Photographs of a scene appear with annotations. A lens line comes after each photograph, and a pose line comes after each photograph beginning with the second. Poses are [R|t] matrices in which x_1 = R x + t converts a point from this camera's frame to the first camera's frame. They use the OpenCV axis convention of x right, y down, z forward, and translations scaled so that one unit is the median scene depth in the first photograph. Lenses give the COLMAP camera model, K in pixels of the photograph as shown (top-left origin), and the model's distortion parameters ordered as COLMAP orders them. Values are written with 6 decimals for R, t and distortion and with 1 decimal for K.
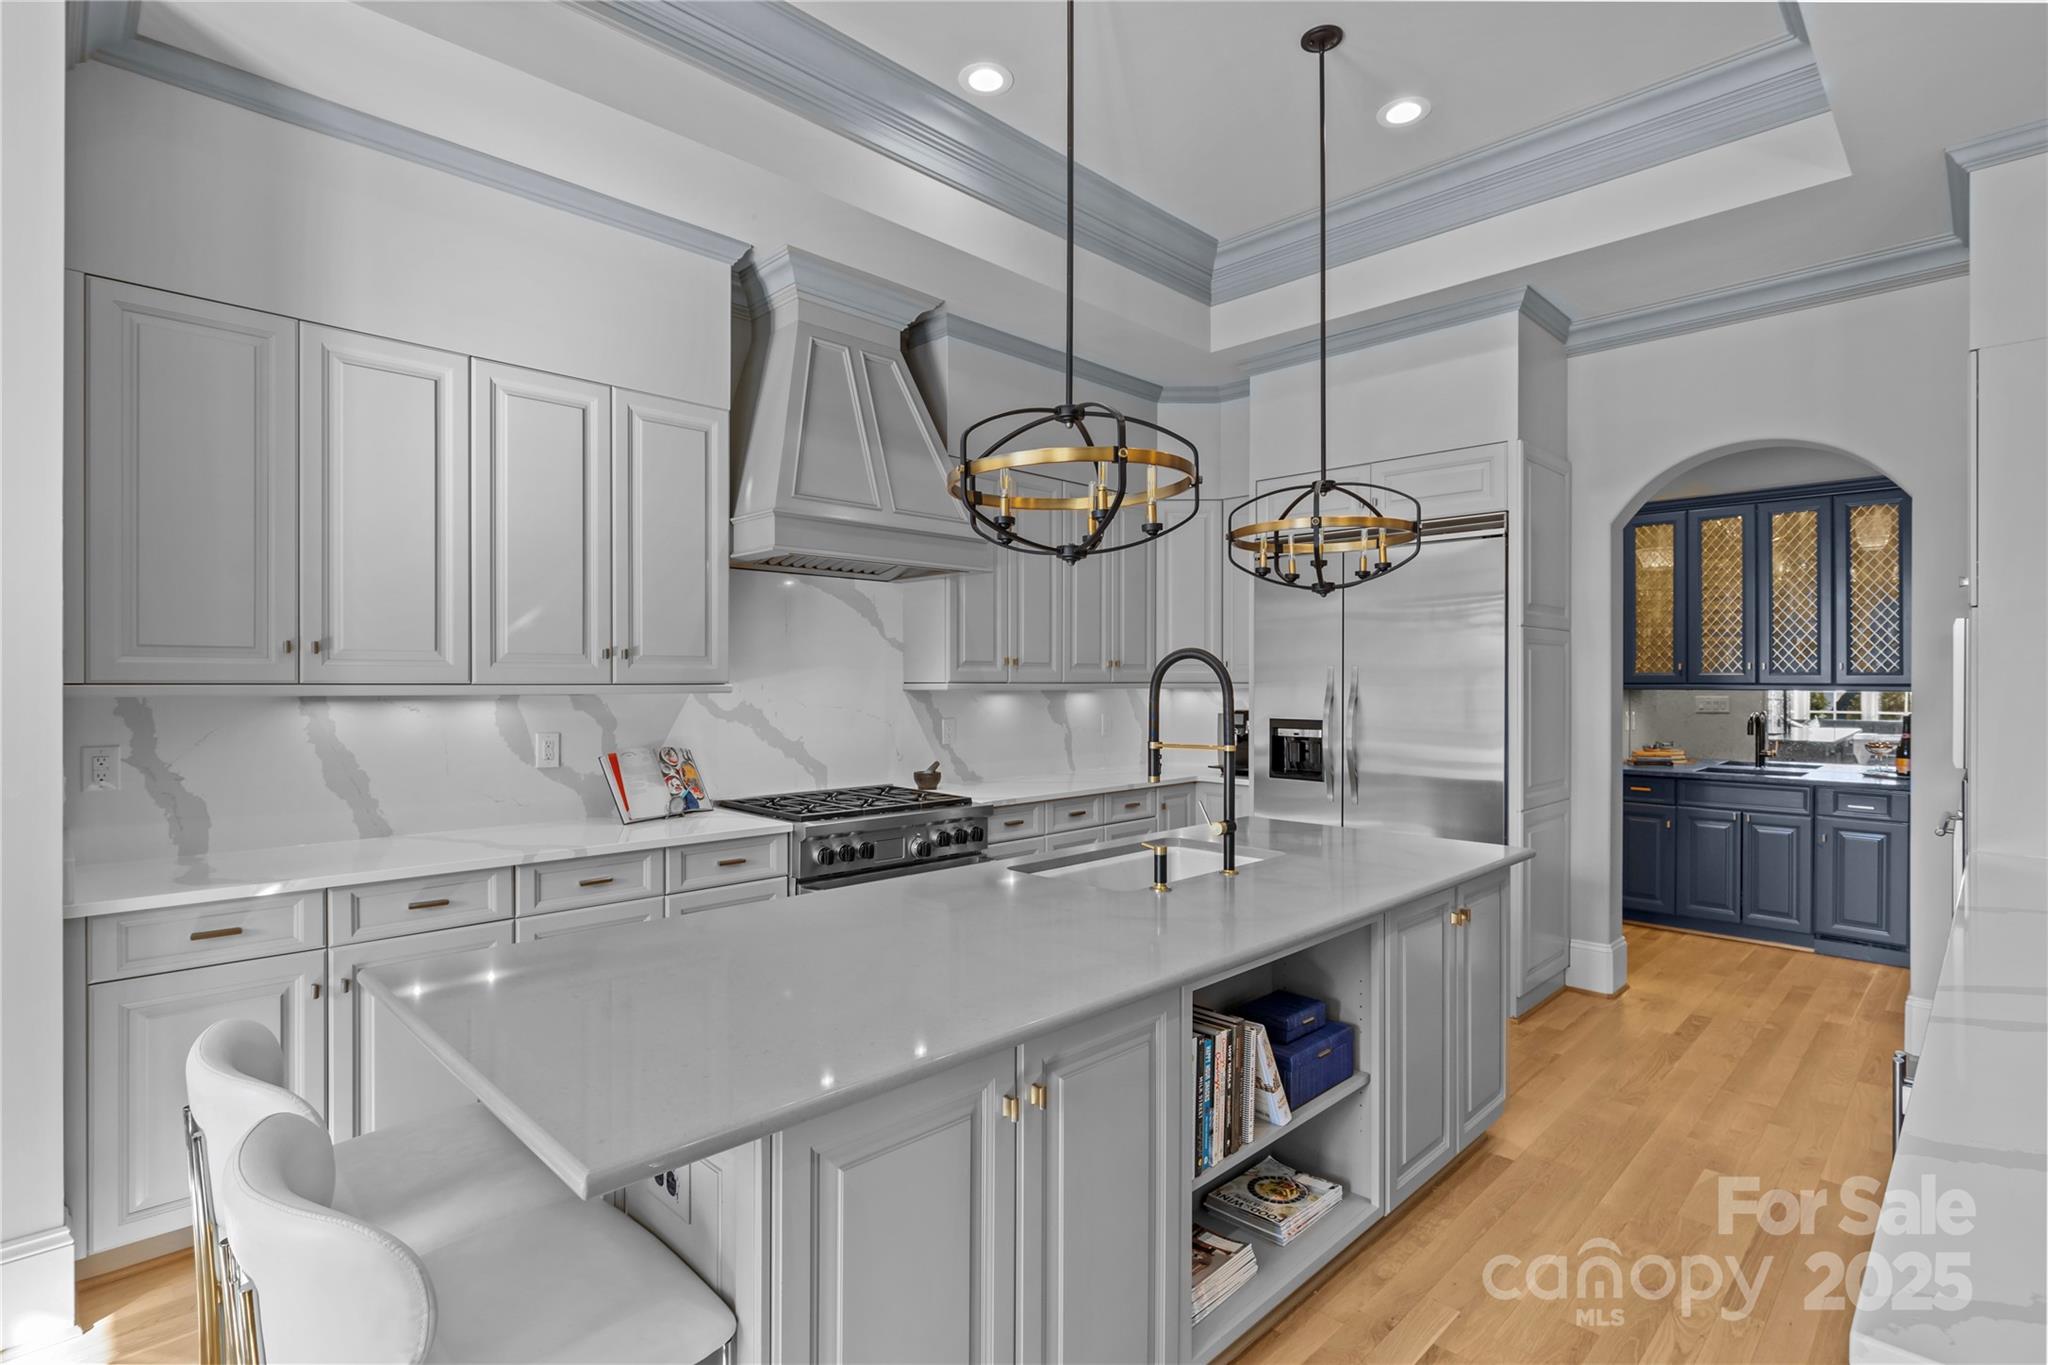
lens RADIAL K [[1001.7, 0, 979.4], [0, 1001.7, 682.4], [0, 0, 1]] dist [-0.000992, -0.000495]
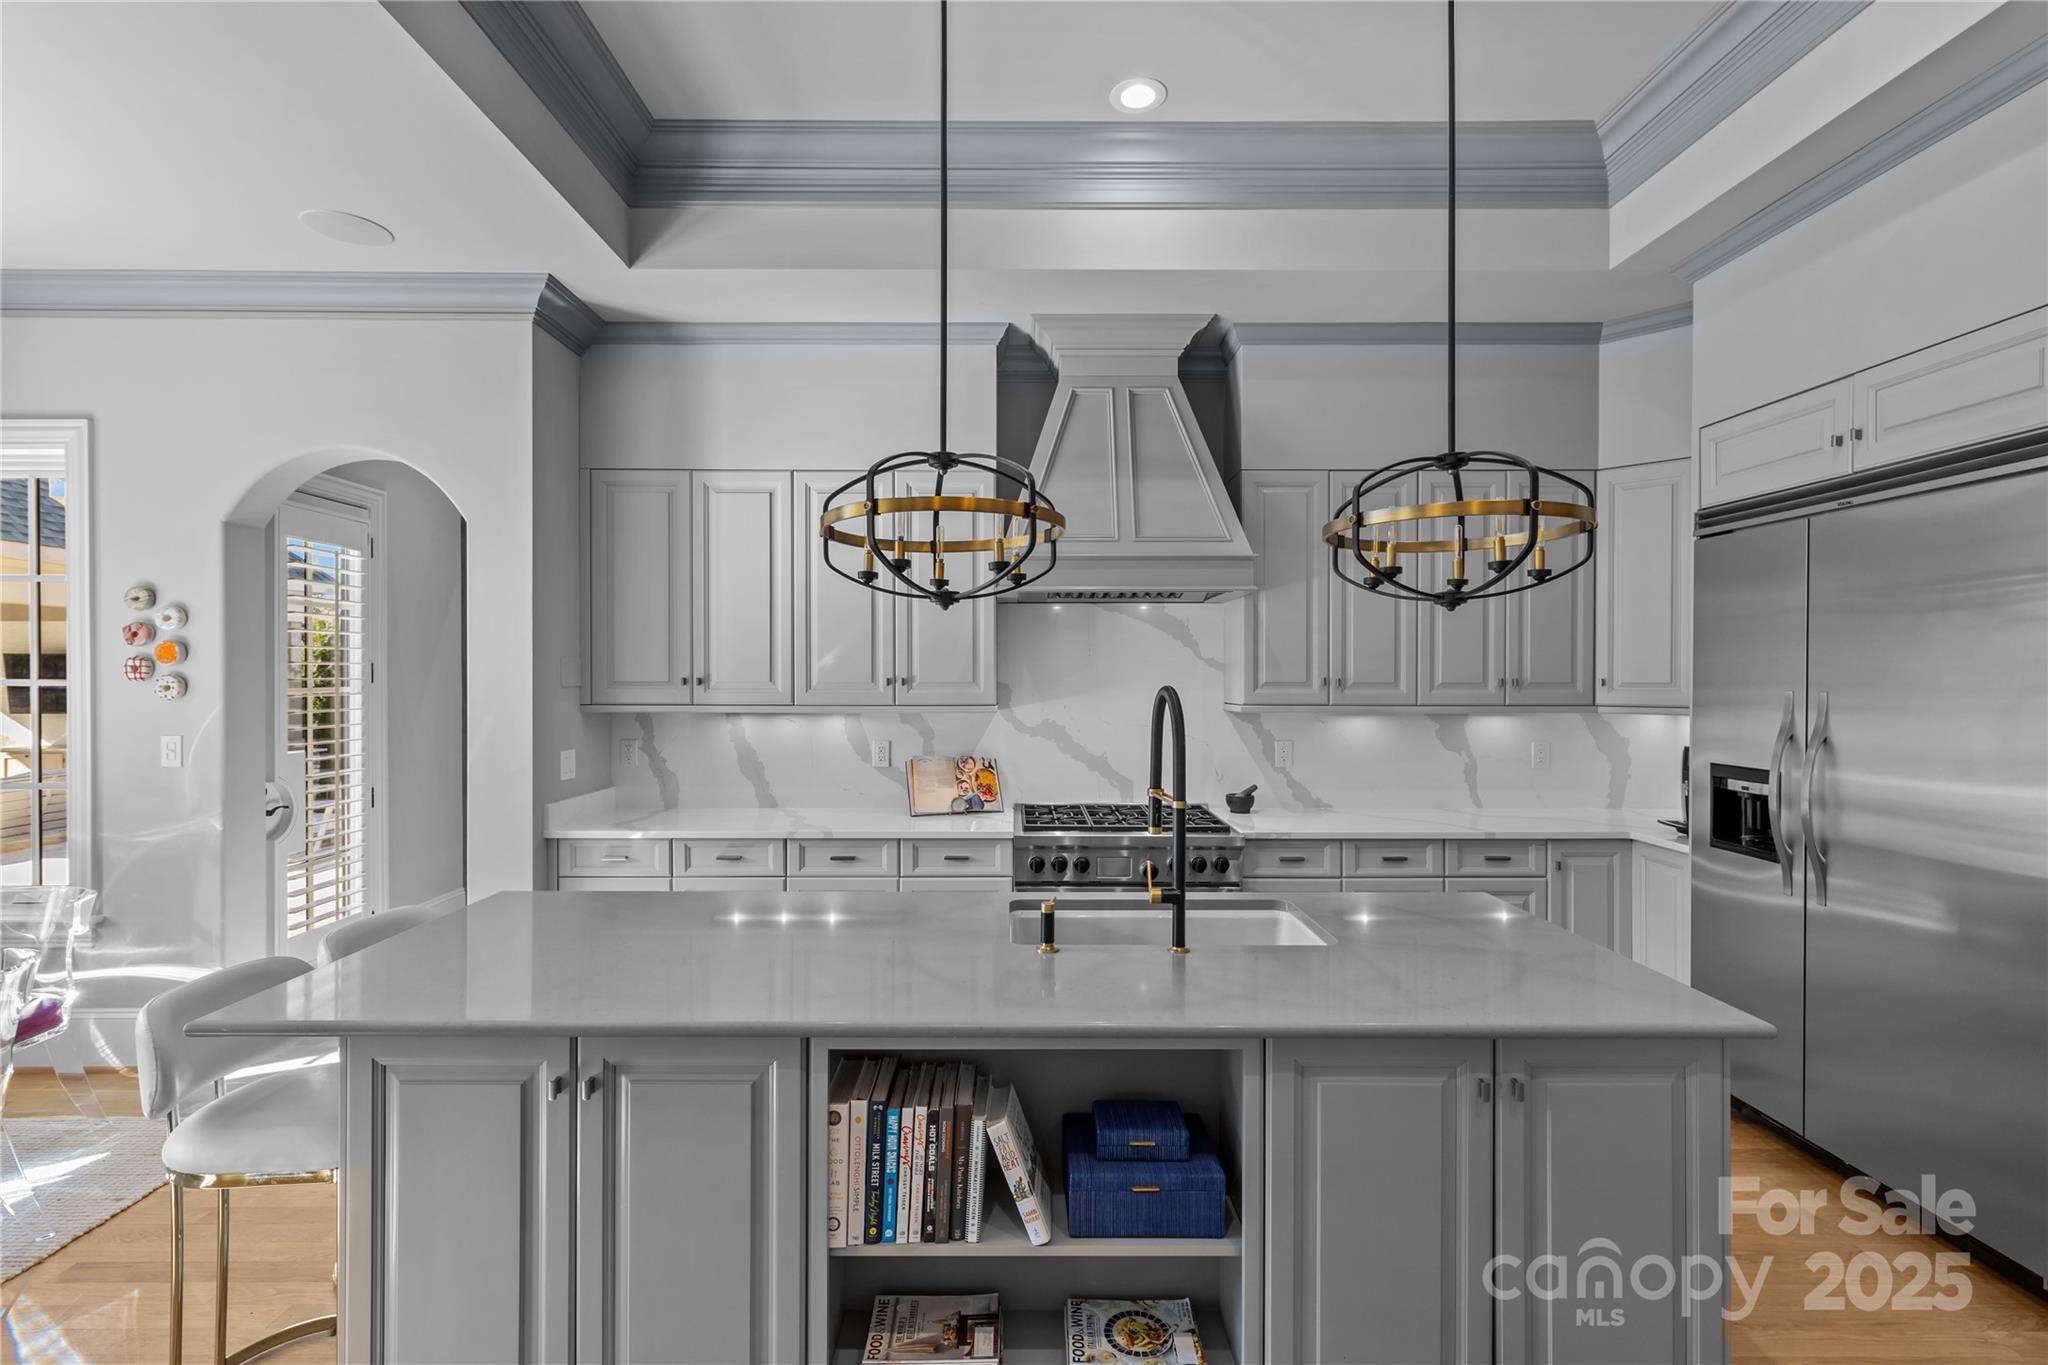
lens RADIAL K [[914.3, 0, 996.0], [0, 914.3, 681.0], [0, 0, 1]] dist [0.010137, -0.002109]
pose [[0.716486, 0.002418, -0.697597, 0.501011], [-0.000221, 0.999995, 0.003239, -0.030813], [0.697601, -0.002167, 0.716483, 0.242233]]
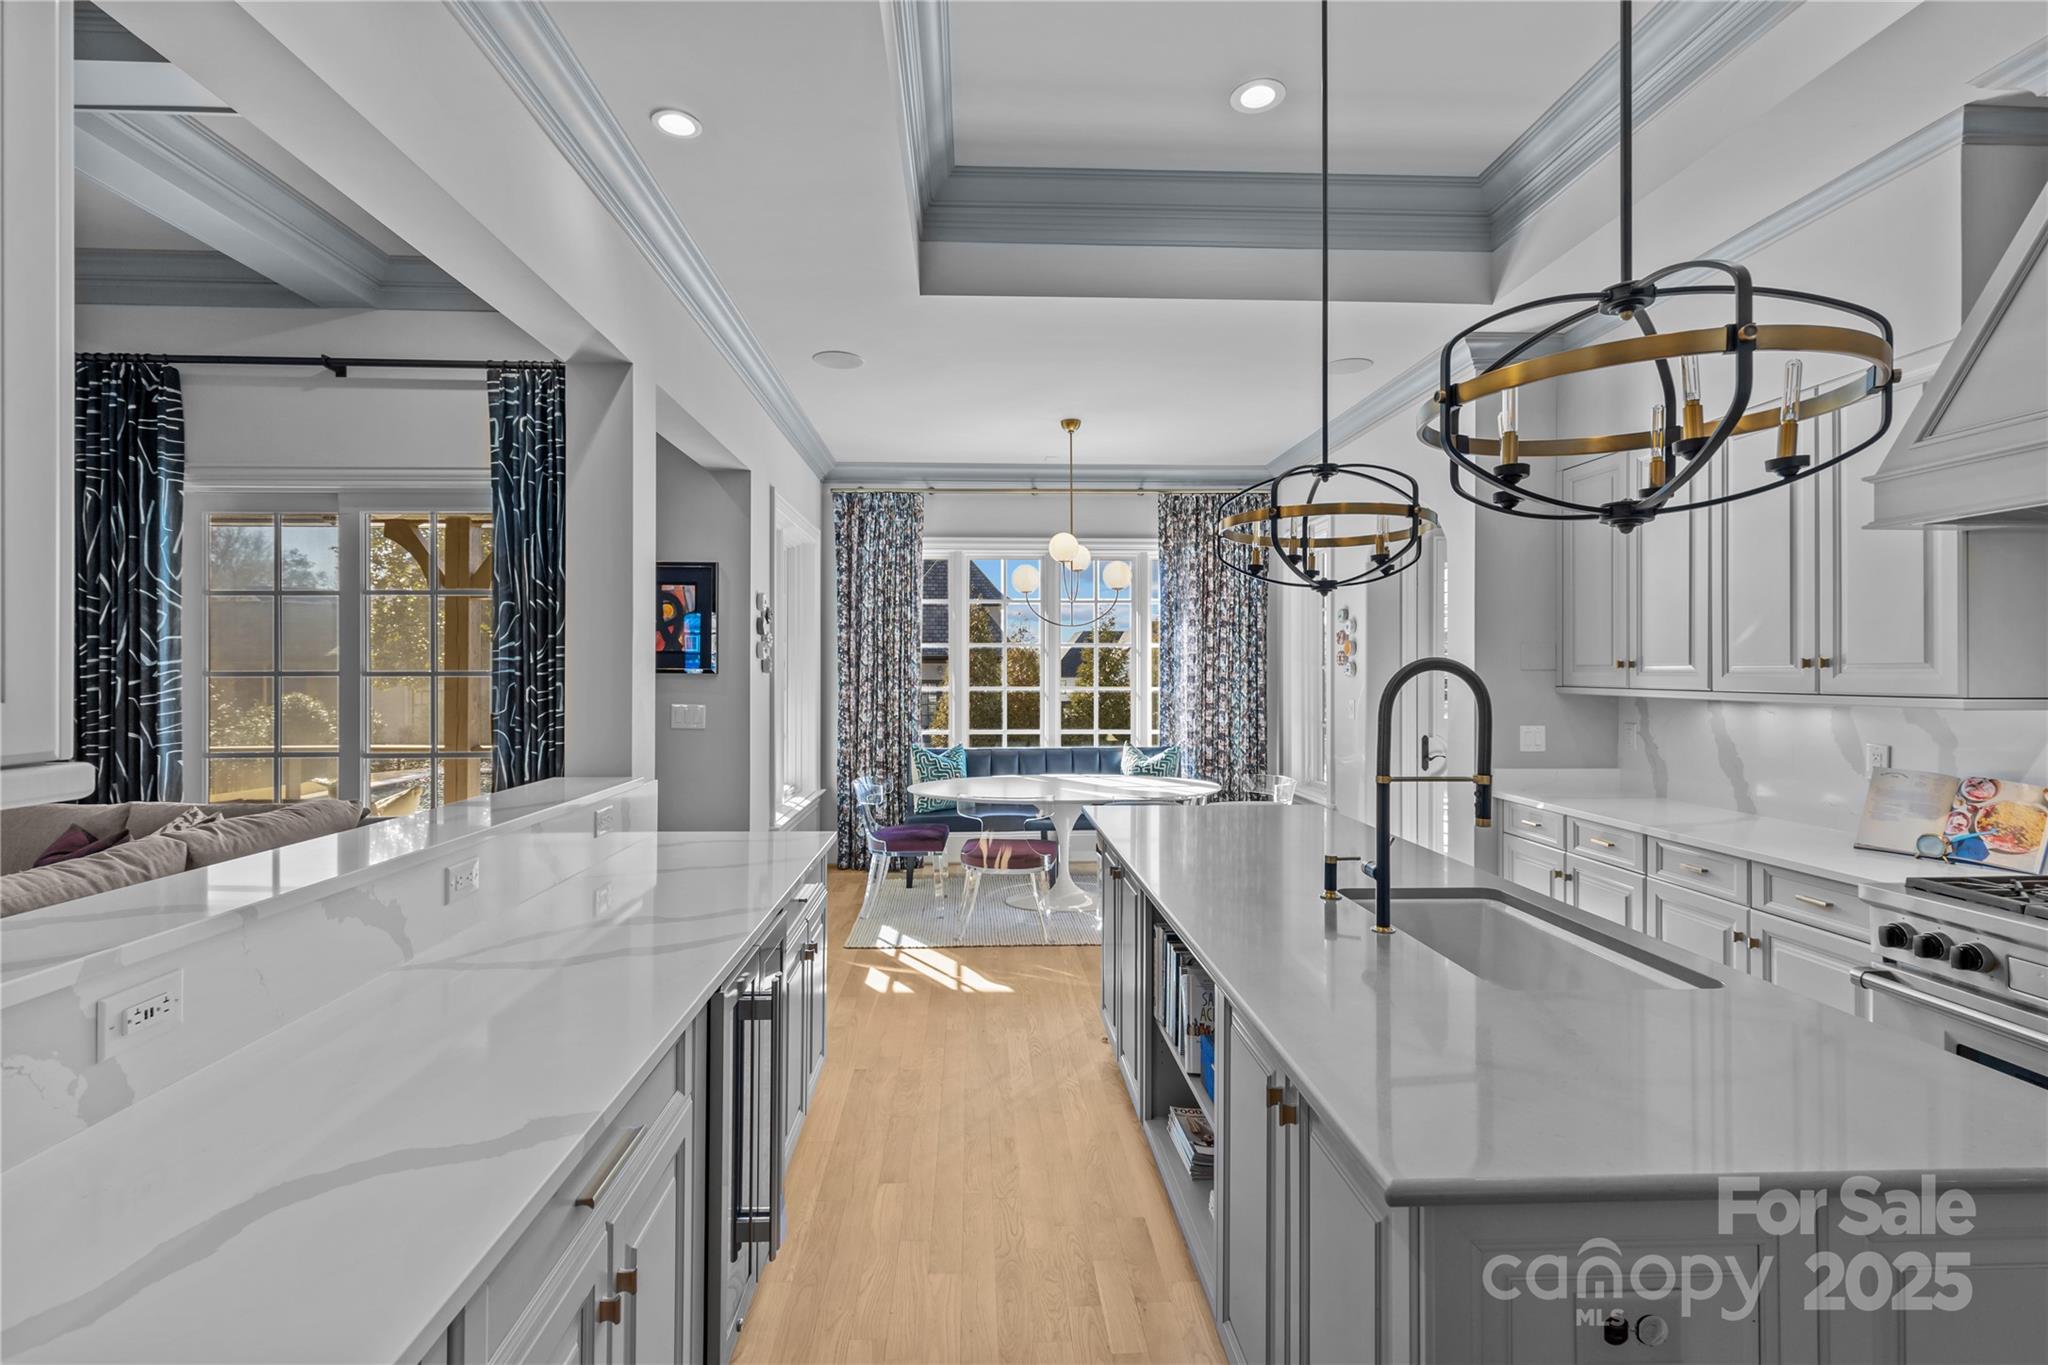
lens RADIAL K [[914.3, 0, 1015.9], [0, 914.3, 666.5], [0, 0, 1]] dist [0.010137, -0.002109]
pose [[-0.638545, -0.005071, -0.769568, 0.760932], [-0.005365, 0.999983, -0.002137, -0.018019], [0.769566, 0.002764, -0.638561, 0.908761]]
